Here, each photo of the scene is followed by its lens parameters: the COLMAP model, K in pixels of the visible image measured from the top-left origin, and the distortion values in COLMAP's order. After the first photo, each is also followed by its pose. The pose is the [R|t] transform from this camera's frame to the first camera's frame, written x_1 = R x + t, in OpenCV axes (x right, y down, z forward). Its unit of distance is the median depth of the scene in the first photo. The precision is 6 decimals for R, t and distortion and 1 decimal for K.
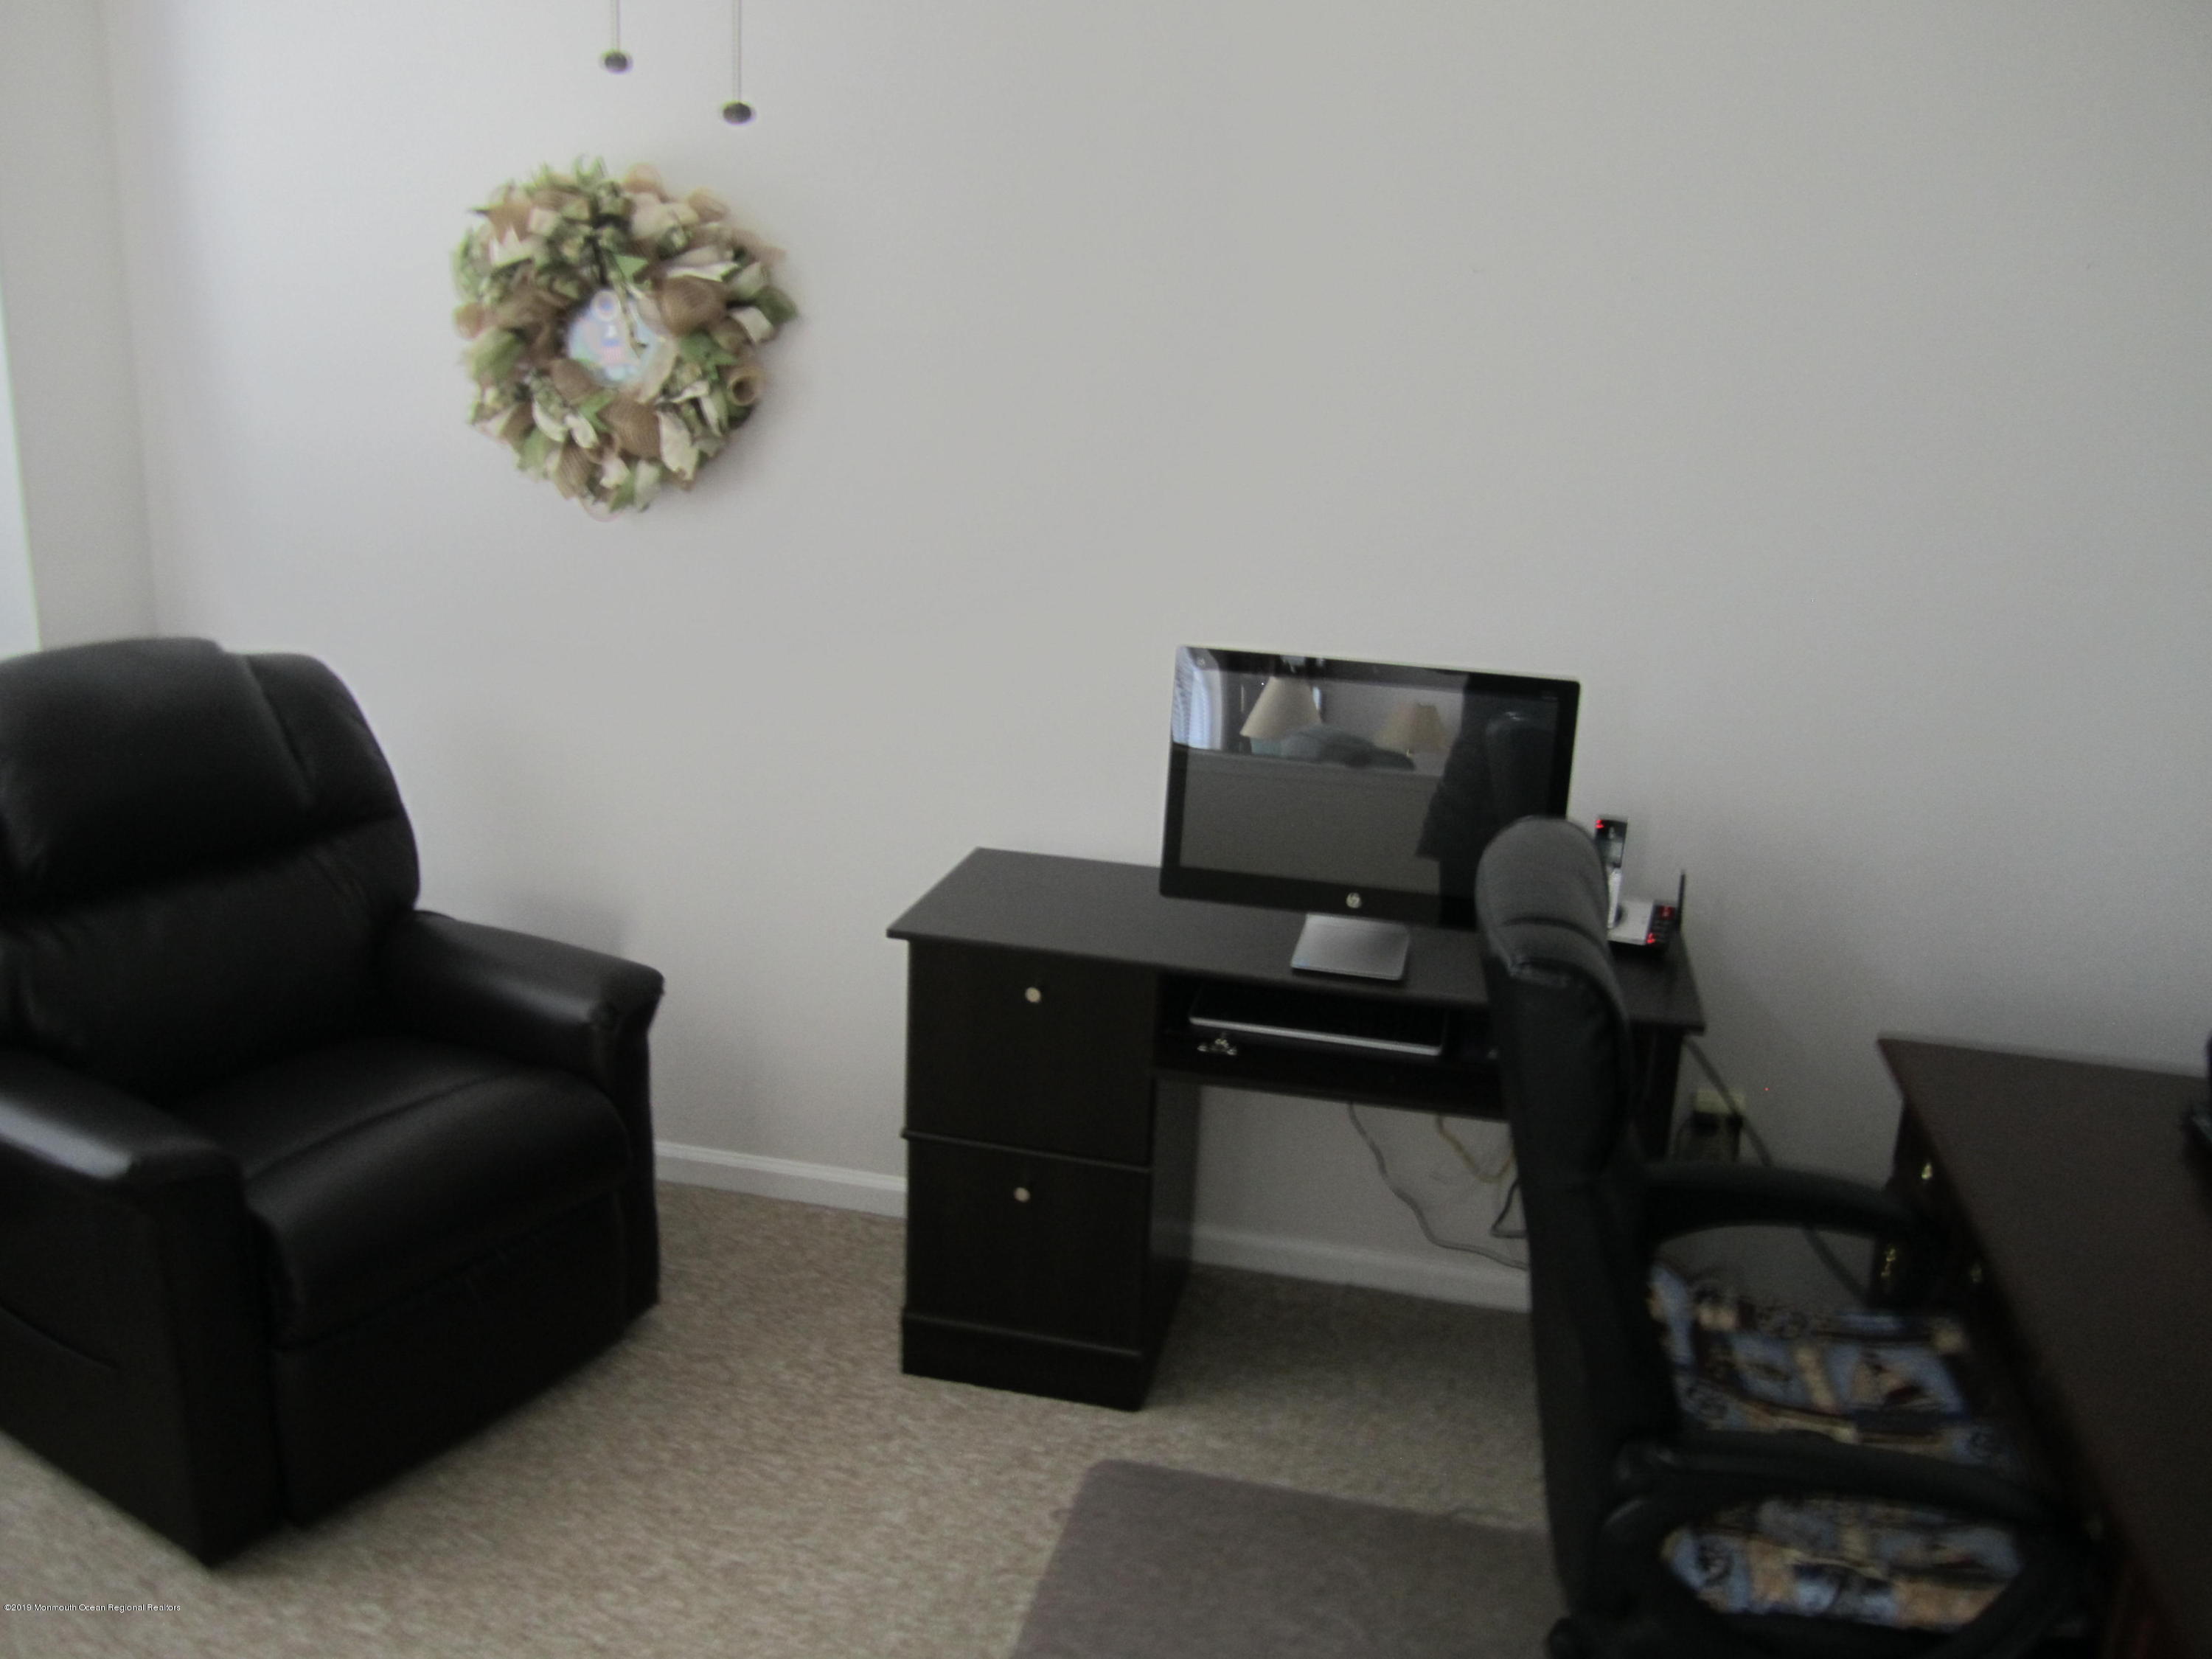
lens RADIAL K [[1818.7, 0, 1102.8], [0, 1818.7, 812.1], [0, 0, 1]] dist [-0.048540, 0.005000]
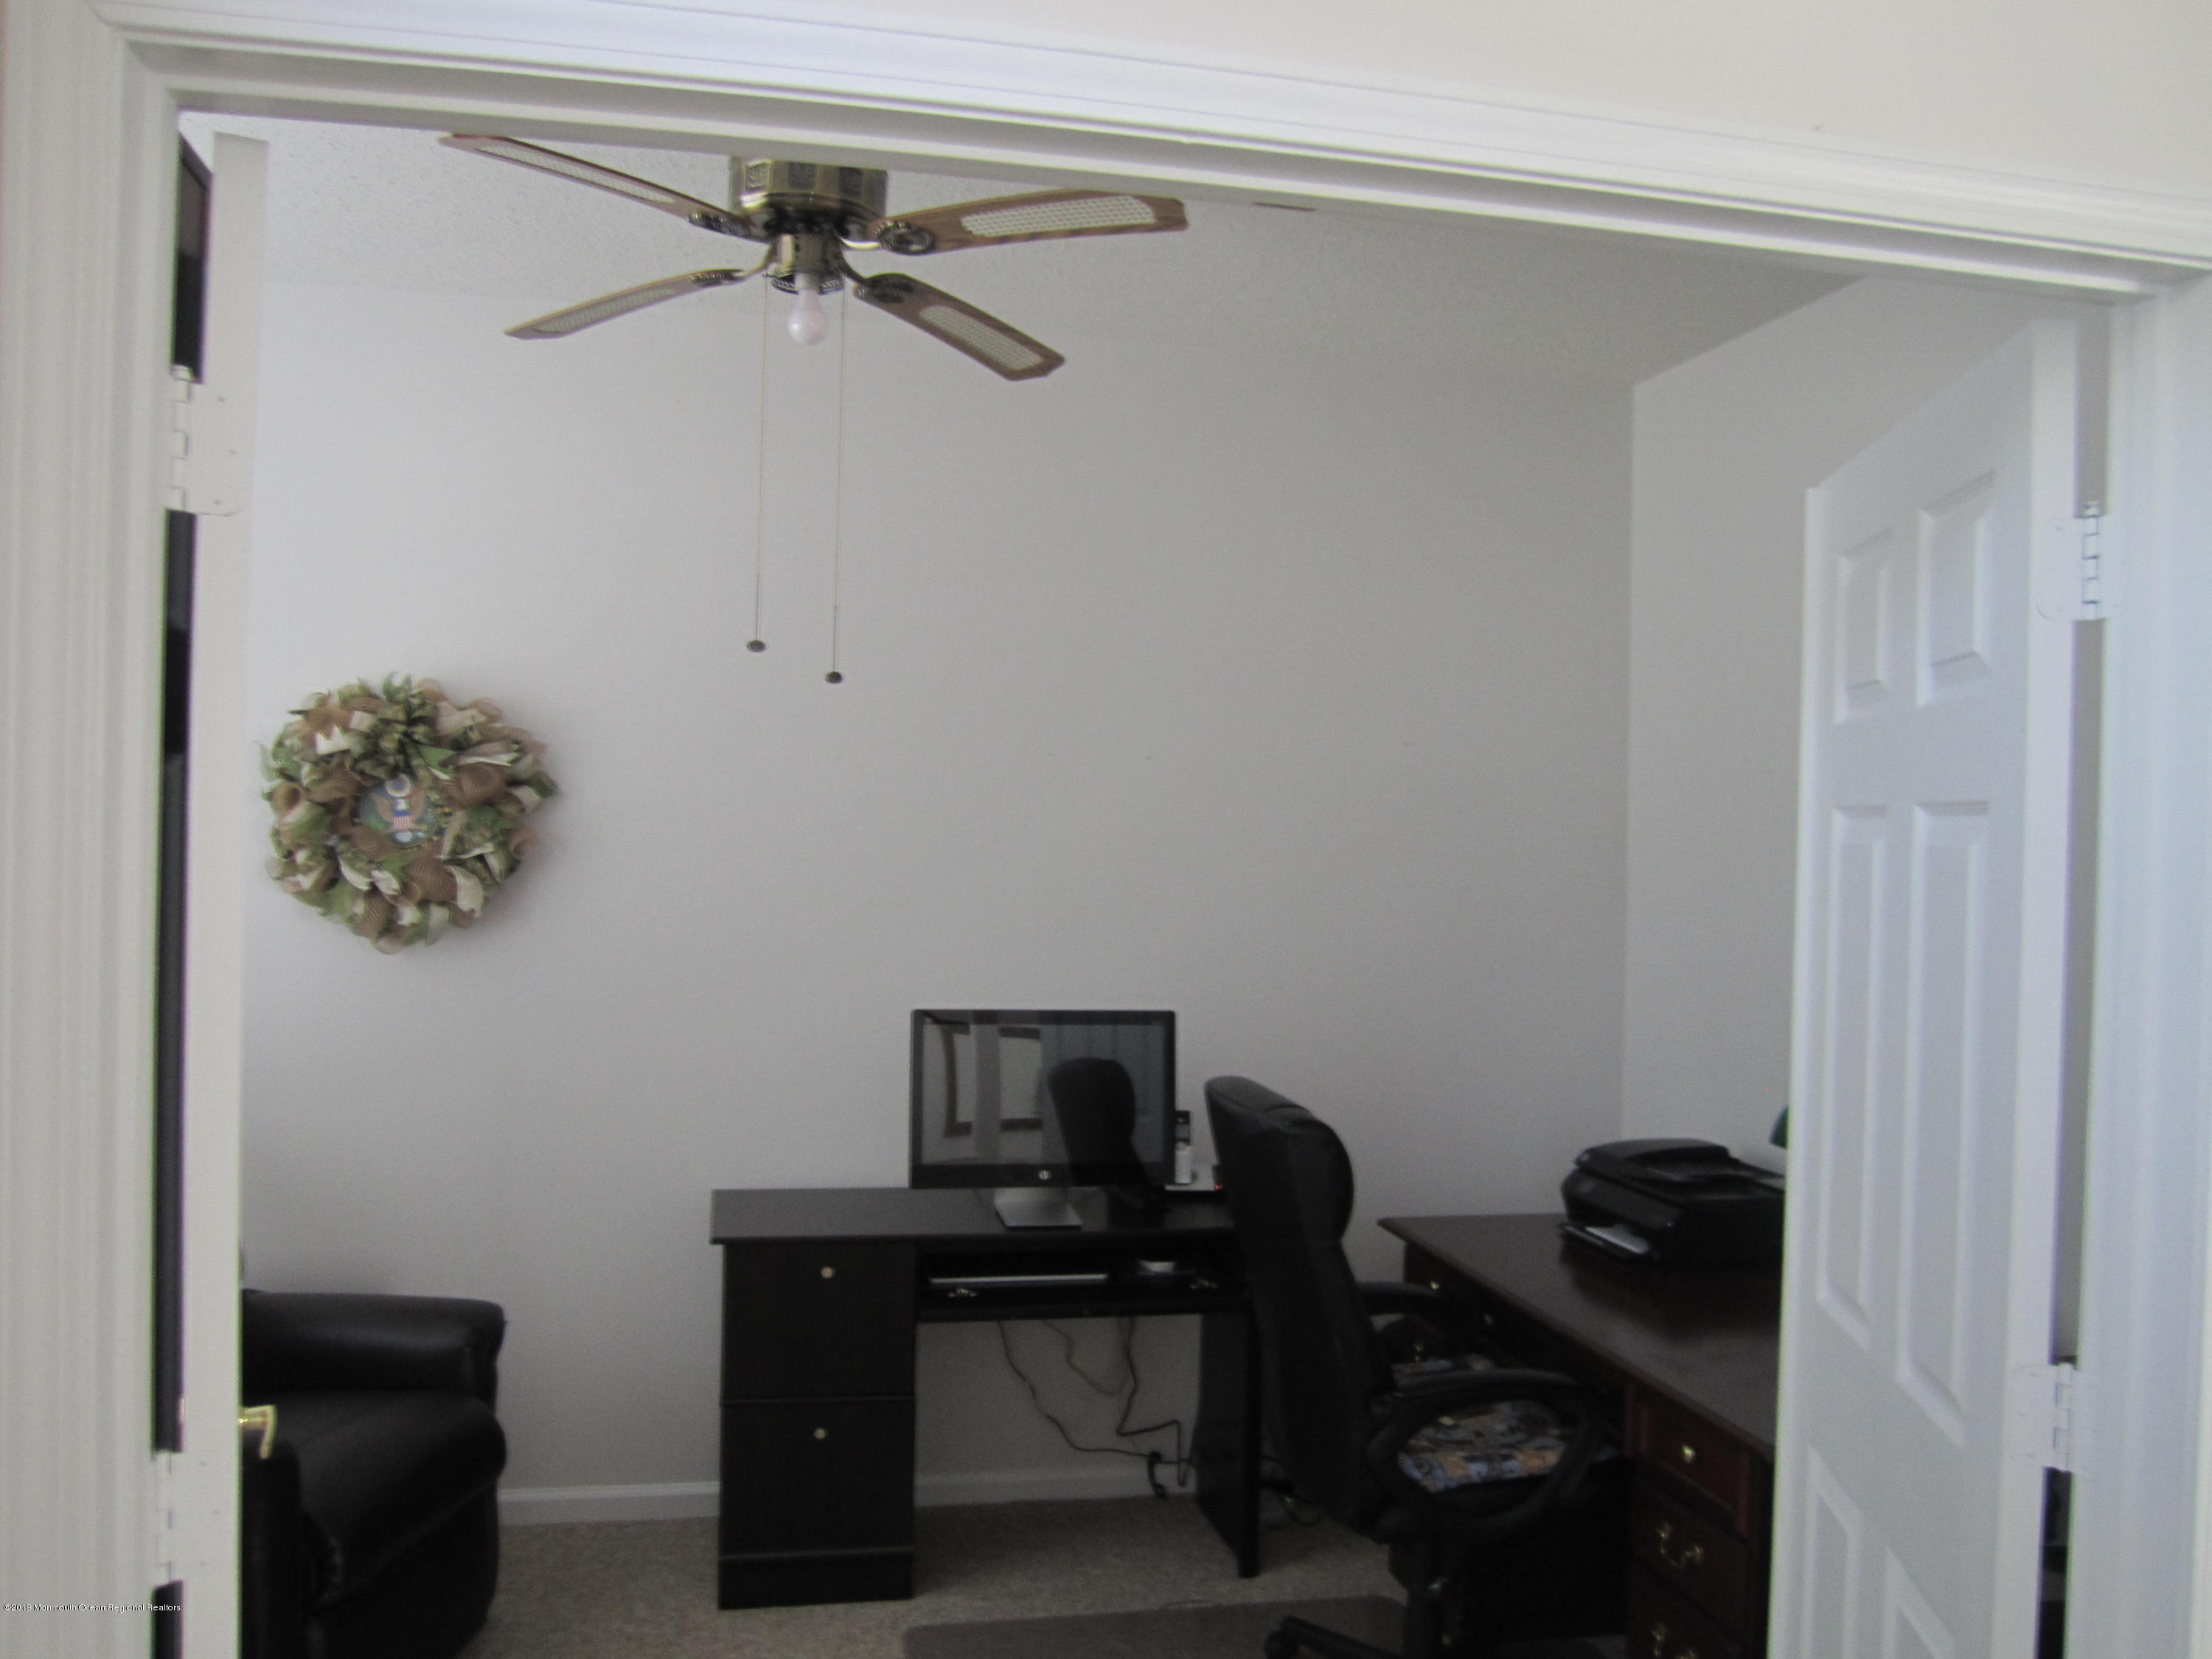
lens RADIAL K [[1818.7, 0, 1102.8], [0, 1818.7, 812.1], [0, 0, 1]] dist [-0.048540, 0.005000]
pose [[0.905910, -0.015112, 0.423201, -0.373337], [0.123224, 0.965525, -0.229297, 0.093067], [-0.405146, 0.259871, 0.876541, -0.319590]]
